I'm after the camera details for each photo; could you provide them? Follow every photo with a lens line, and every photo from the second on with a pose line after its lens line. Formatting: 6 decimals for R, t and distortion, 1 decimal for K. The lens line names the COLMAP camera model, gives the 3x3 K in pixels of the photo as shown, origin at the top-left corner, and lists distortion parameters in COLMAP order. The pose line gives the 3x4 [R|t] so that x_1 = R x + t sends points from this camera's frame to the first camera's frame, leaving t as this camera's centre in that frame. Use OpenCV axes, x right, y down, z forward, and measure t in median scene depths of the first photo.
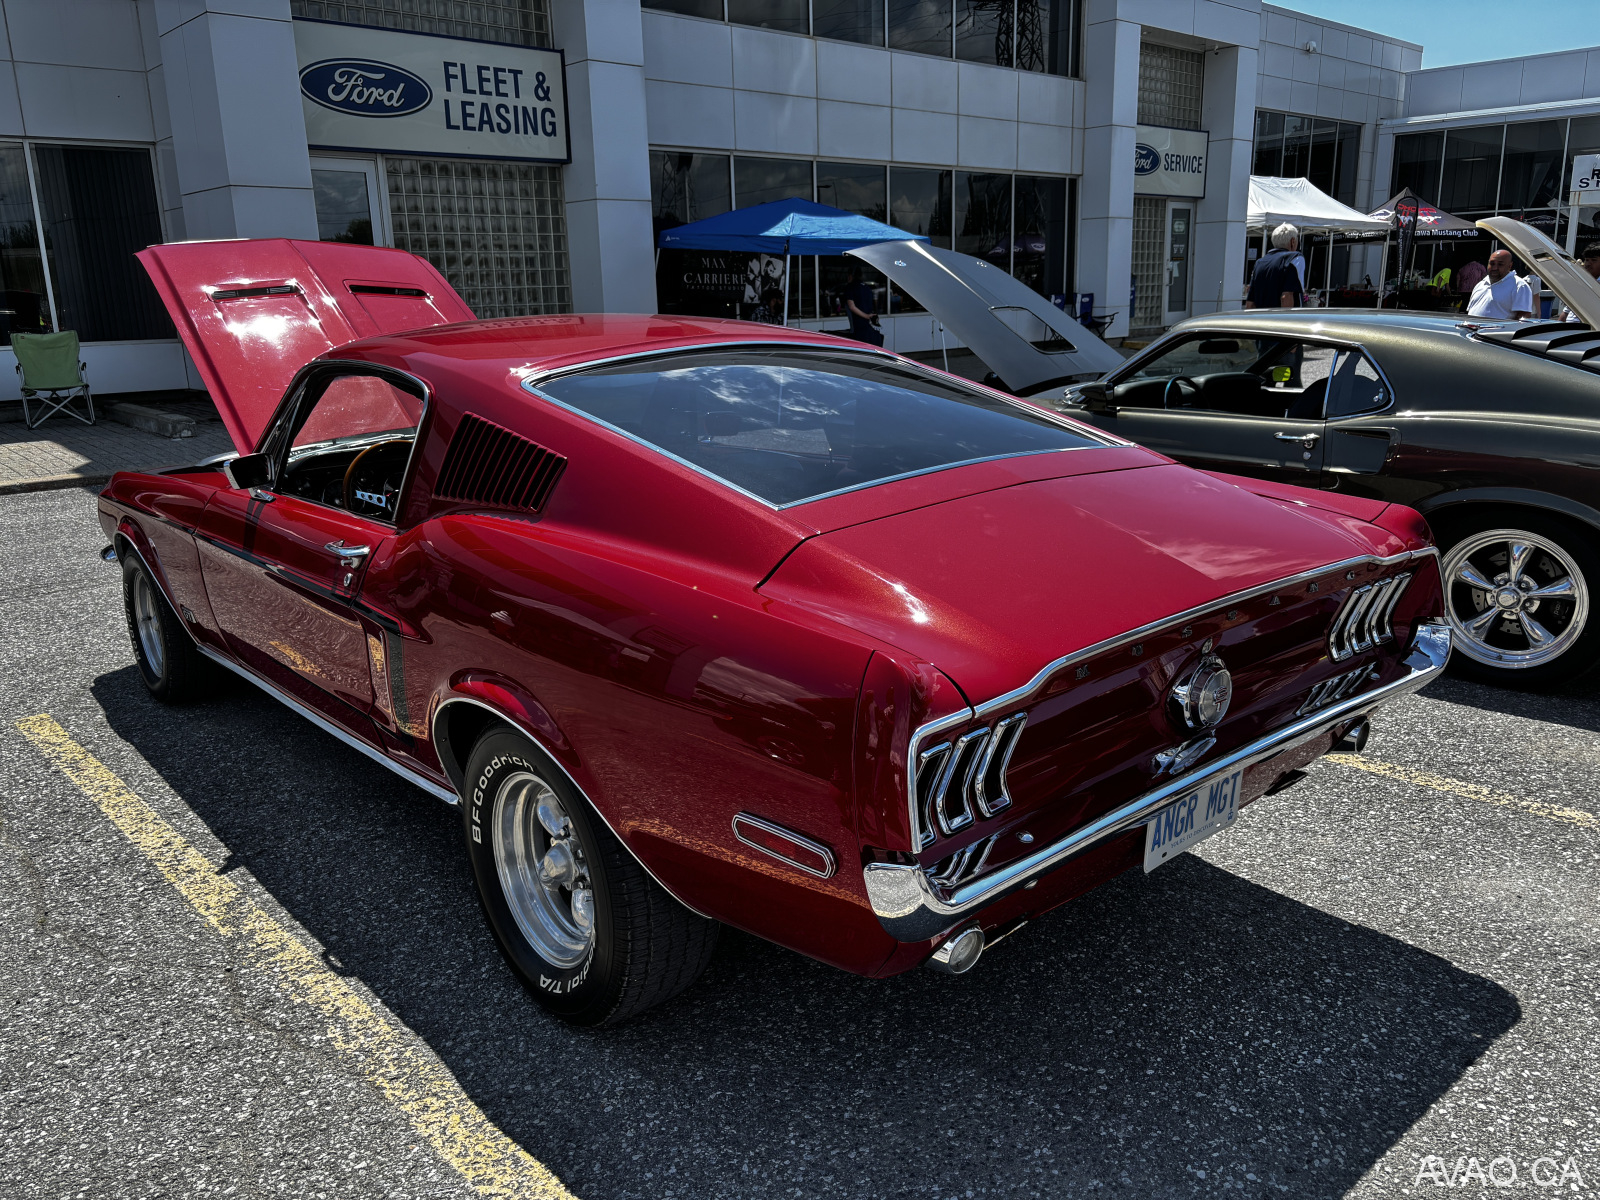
lens RADIAL K [[1226.8, 0, 807.6], [0, 1226.8, 599.0], [0, 0, 1]] dist [0.024737, -0.024725]
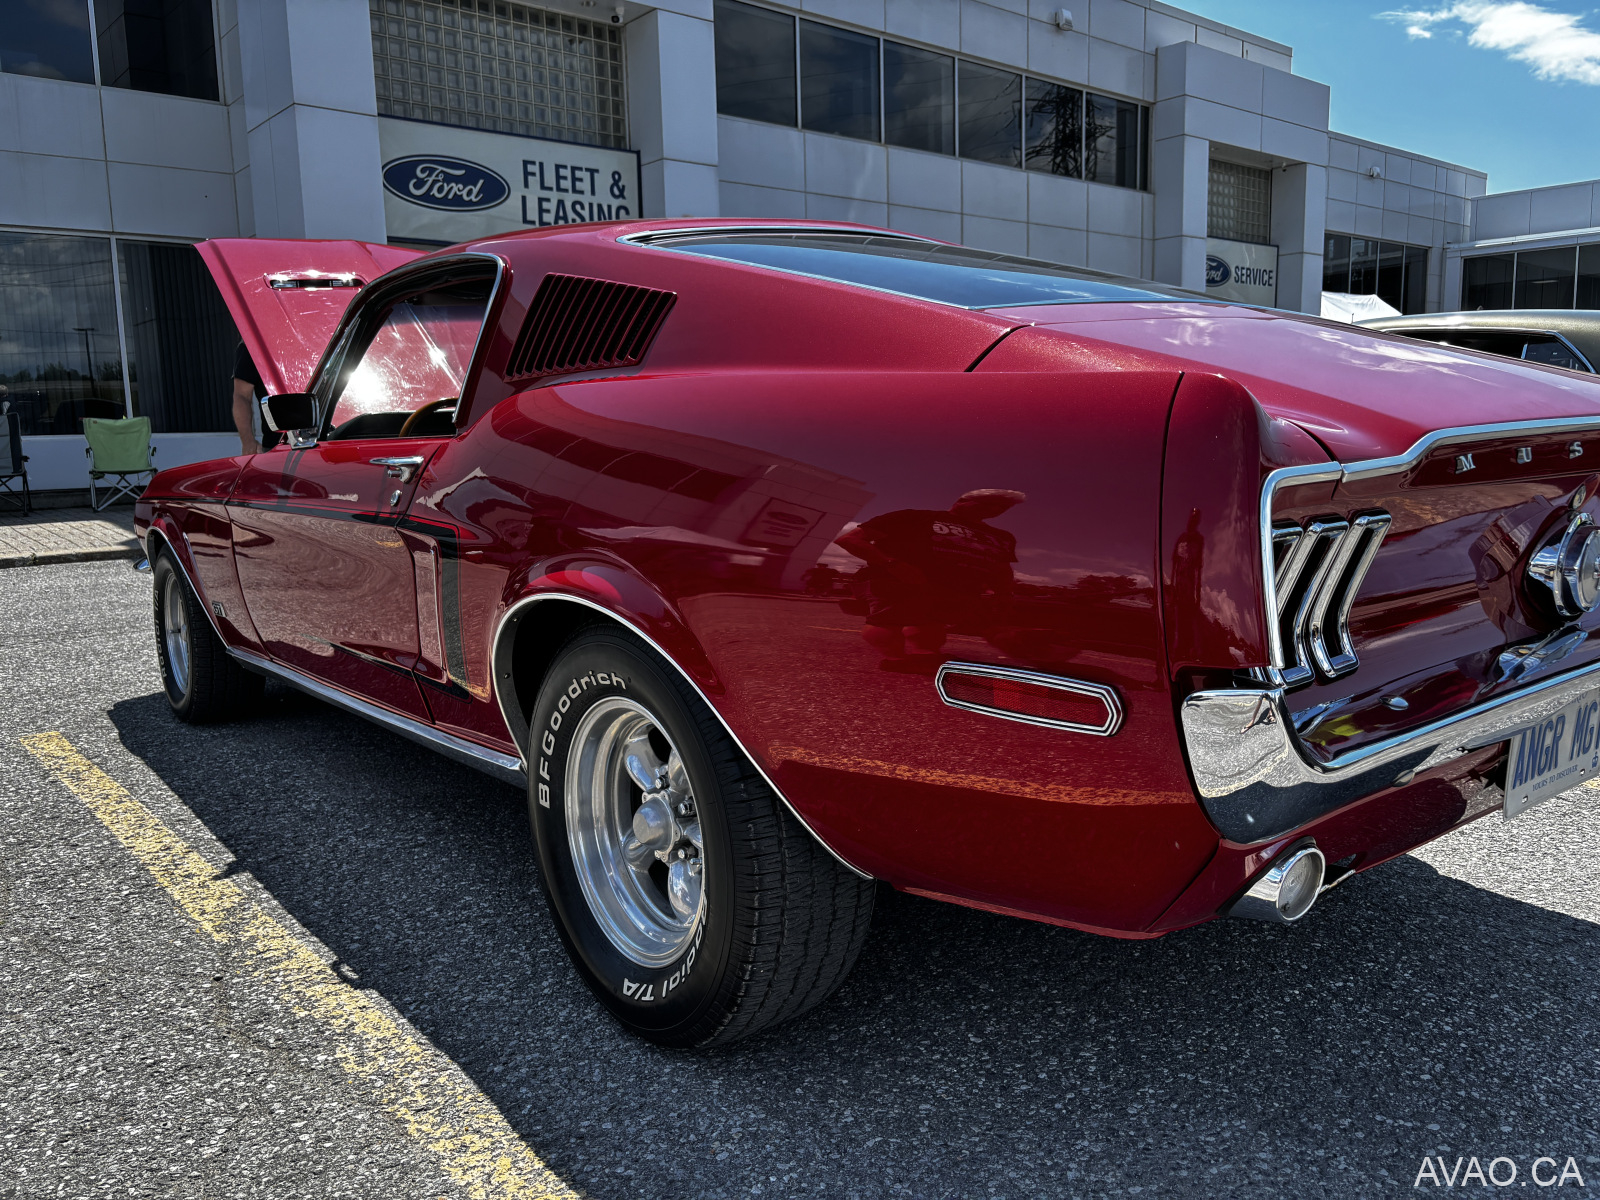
lens RADIAL K [[1226.8, 0, 802.1], [0, 1226.8, 595.2], [0, 0, 1]] dist [0.024737, -0.024725]
pose [[0.998851, 0.008757, -0.047120, -0.071714], [-0.014045, 0.993486, -0.113082, 0.146950], [0.045823, 0.113614, 0.992468, 0.228129]]
